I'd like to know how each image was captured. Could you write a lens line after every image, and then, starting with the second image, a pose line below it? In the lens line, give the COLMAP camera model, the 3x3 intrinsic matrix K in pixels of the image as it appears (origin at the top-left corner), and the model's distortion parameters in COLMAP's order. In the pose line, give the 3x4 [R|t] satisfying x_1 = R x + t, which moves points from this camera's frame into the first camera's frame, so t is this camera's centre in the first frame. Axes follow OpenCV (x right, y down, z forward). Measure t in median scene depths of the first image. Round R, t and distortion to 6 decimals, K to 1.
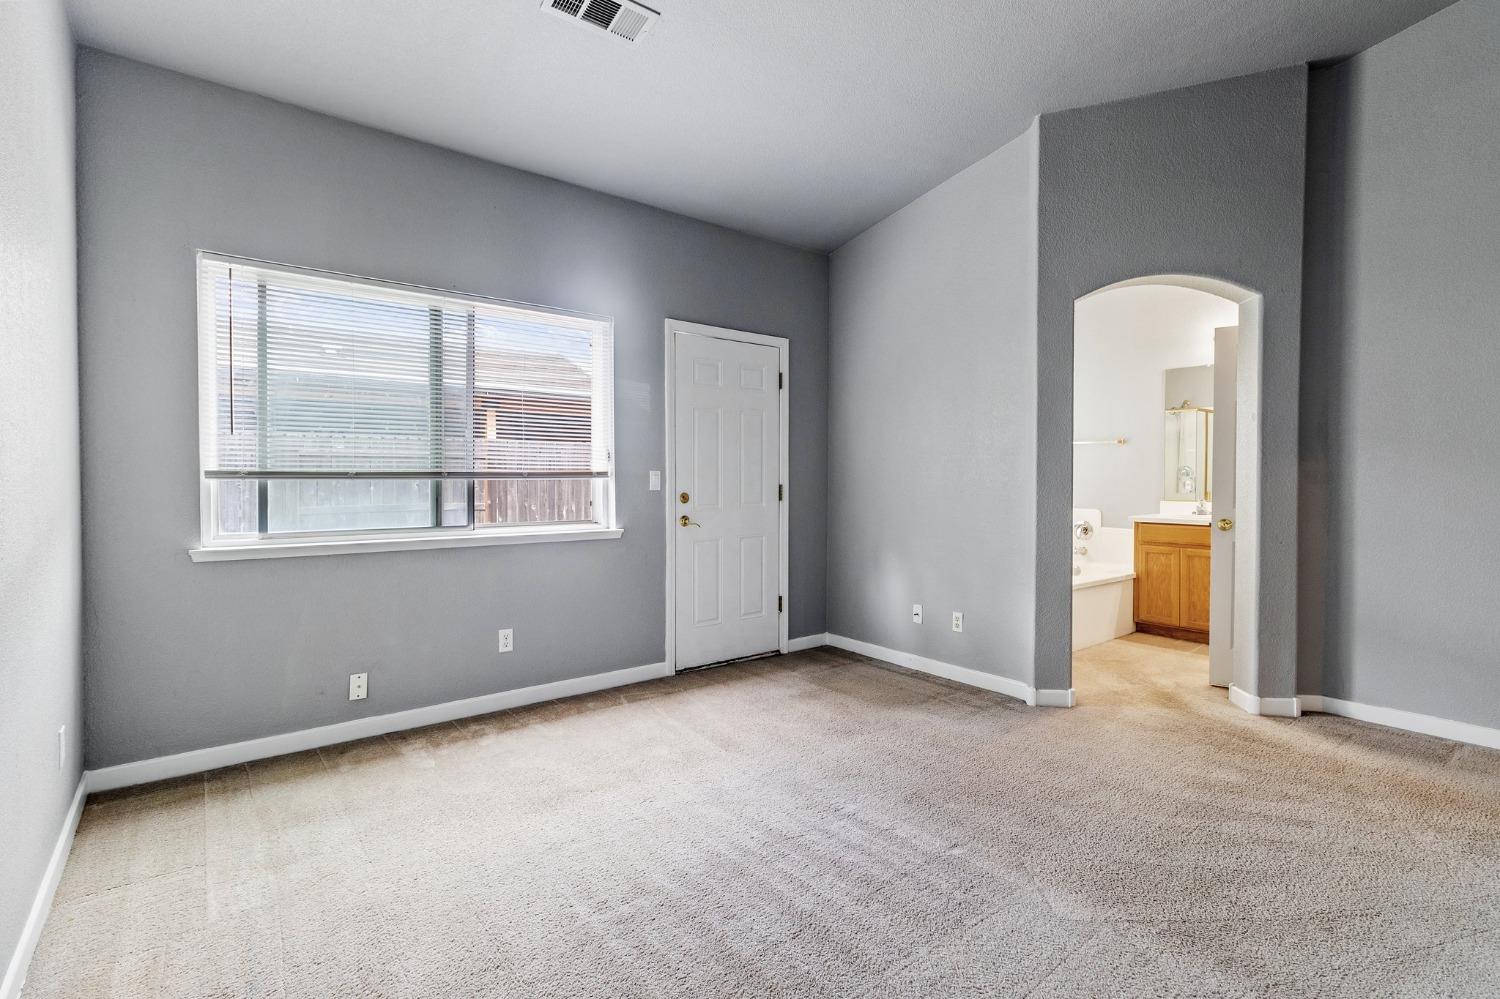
lens RADIAL K [[699.5, 0, 747.7], [0, 699.5, 486.4], [0, 0, 1]] dist [0.002506, 0.000938]
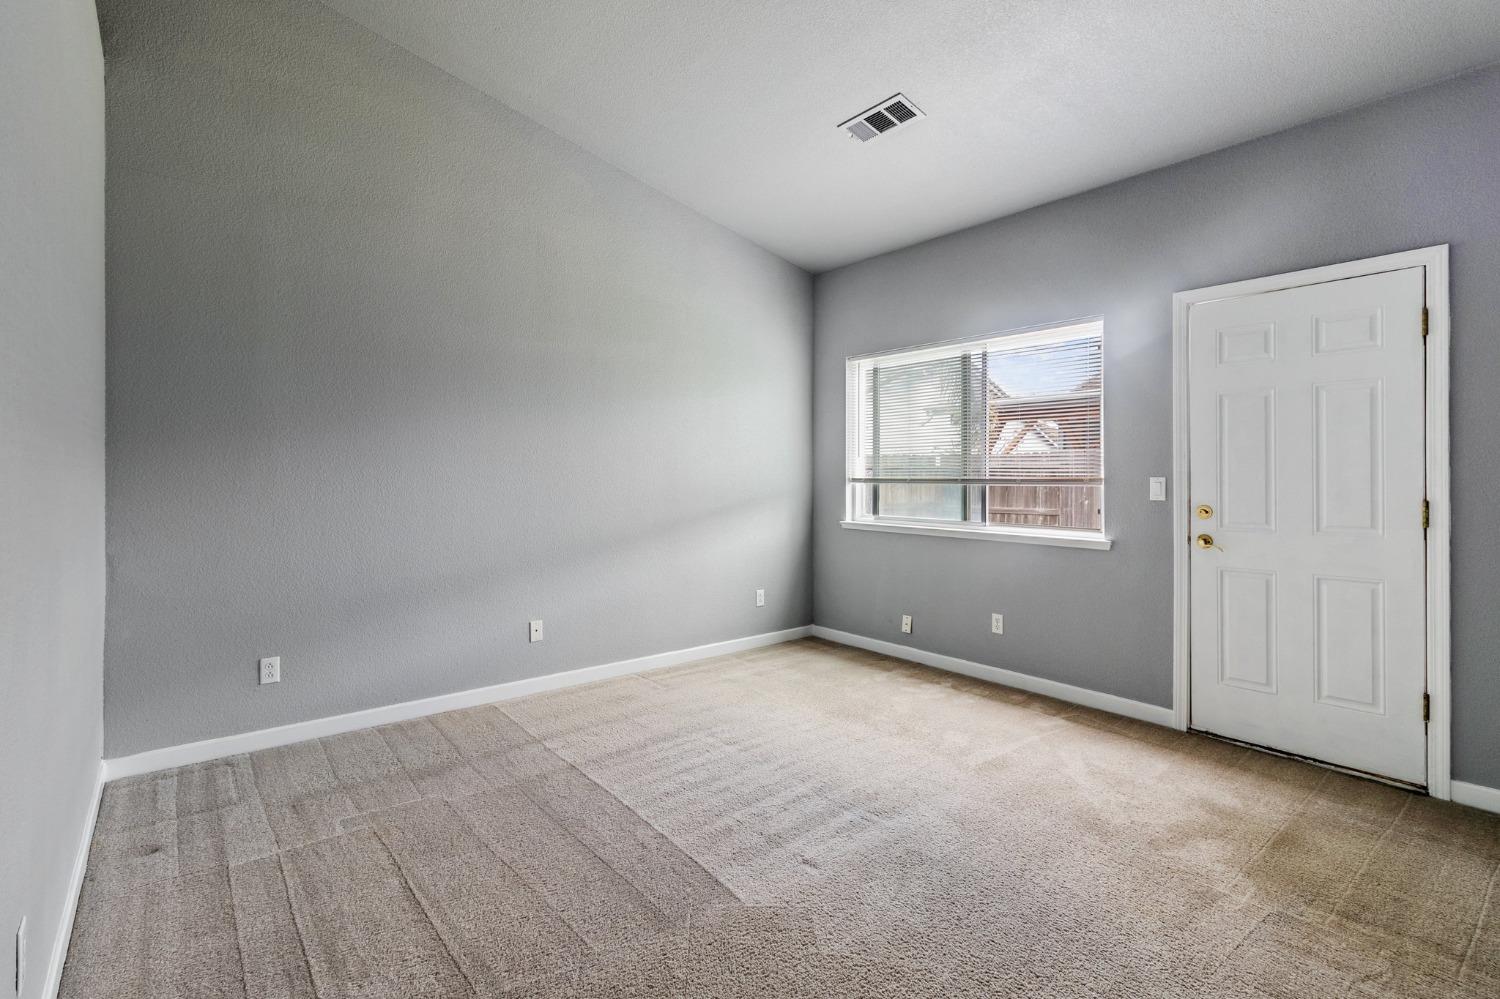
lens RADIAL K [[699.5, 0, 747.9], [0, 699.5, 487.8], [0, 0, 1]] dist [0.002506, 0.000938]
pose [[0.017793, 0.014187, -0.999741, 0.830468], [-0.019493, 0.999714, 0.013840, -0.014090], [0.999652, 0.019242, 0.018065, 0.577672]]
